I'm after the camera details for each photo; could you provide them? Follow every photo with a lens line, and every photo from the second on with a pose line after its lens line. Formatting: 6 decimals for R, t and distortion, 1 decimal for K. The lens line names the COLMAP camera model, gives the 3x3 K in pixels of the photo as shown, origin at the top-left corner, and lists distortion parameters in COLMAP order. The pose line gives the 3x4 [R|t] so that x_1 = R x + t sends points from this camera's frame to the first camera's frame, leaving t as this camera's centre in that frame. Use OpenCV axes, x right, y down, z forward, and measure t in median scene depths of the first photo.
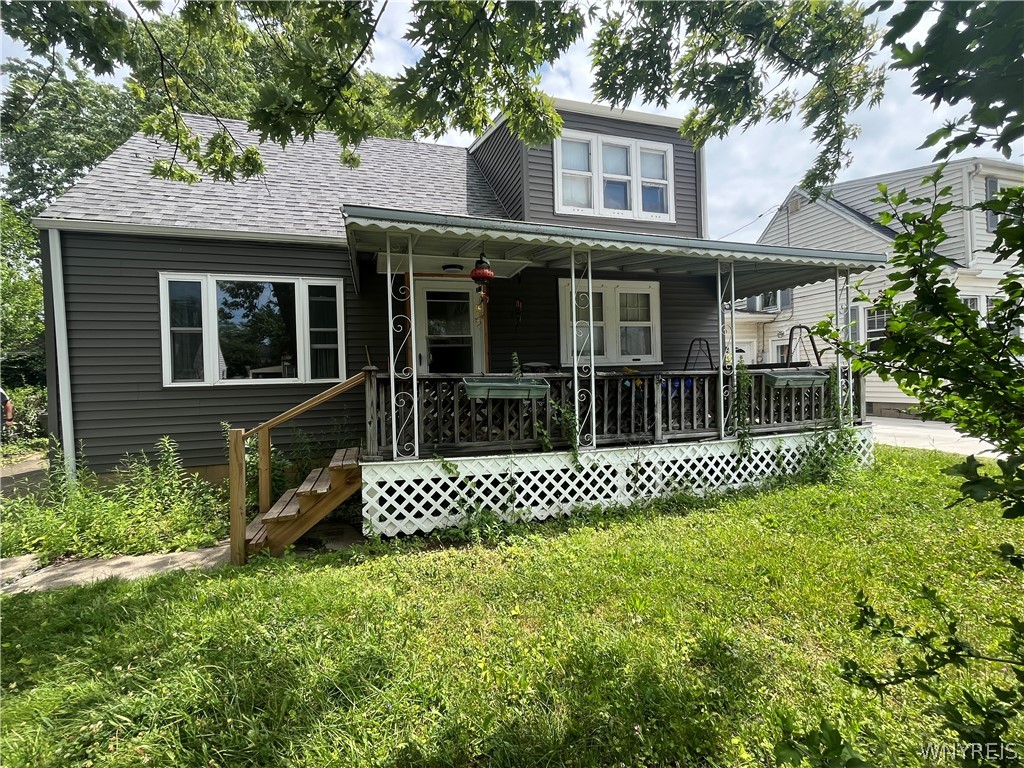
lens RADIAL K [[466.3, 0, 510.6], [0, 466.3, 383.3], [0, 0, 1]] dist [-0.002981, -0.000439]
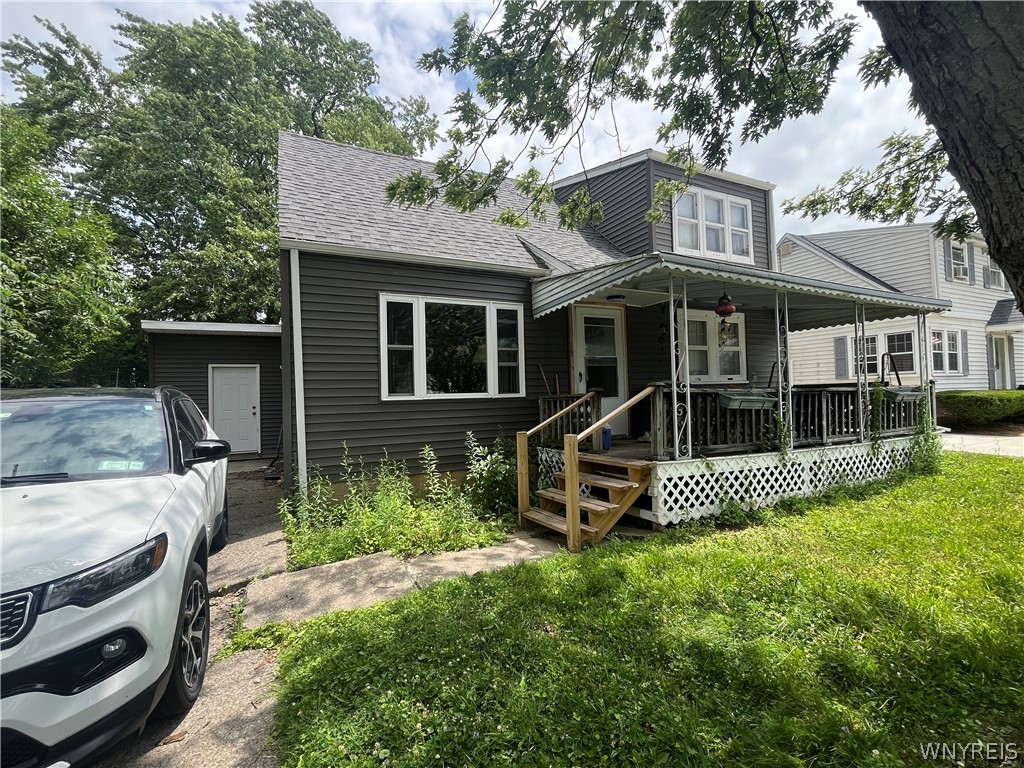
lens RADIAL K [[466.3, 0, 511.6], [0, 466.3, 382.3], [0, 0, 1]] dist [-0.002981, -0.000439]
pose [[0.987842, 0.007981, 0.155257, -0.677220], [-0.001476, 0.999118, -0.041968, 0.012031], [-0.155455, 0.041229, 0.986982, -0.106240]]
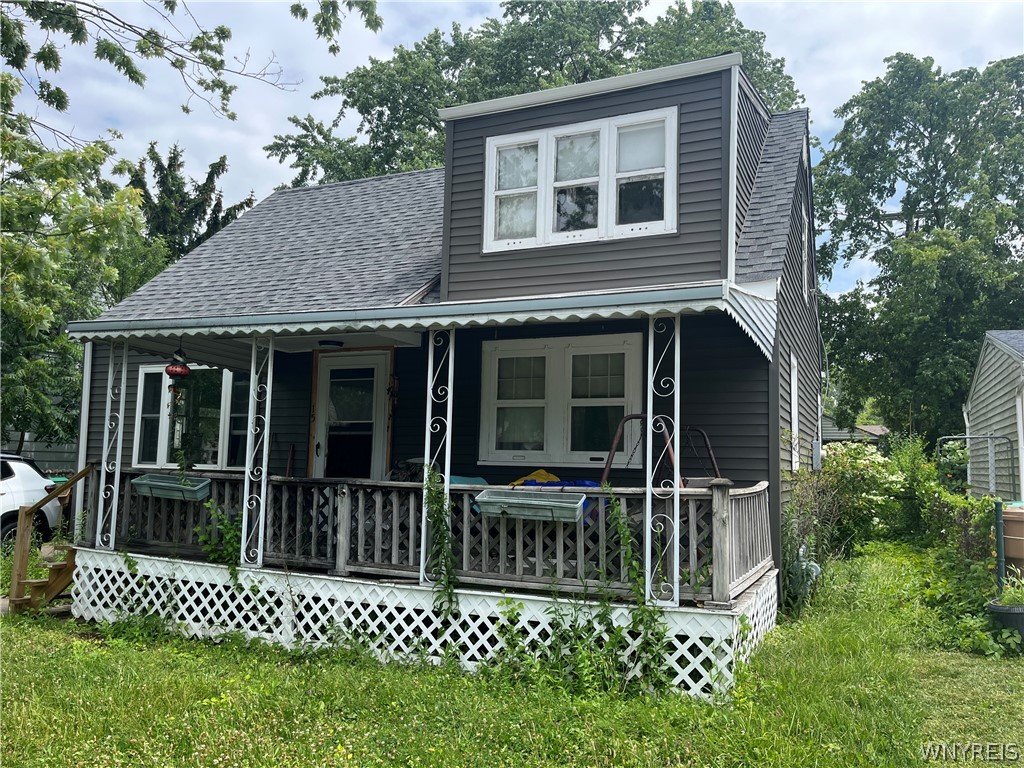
lens RADIAL K [[783.9, 0, 509.5], [0, 783.9, 382.8], [0, 0, 1]] dist [0.021496, 0.014095]
pose [[0.741686, -0.022574, -0.670367, 1.319391], [-0.050730, 0.994683, -0.089622, -0.077492], [0.668826, 0.100479, 0.736597, 0.204275]]
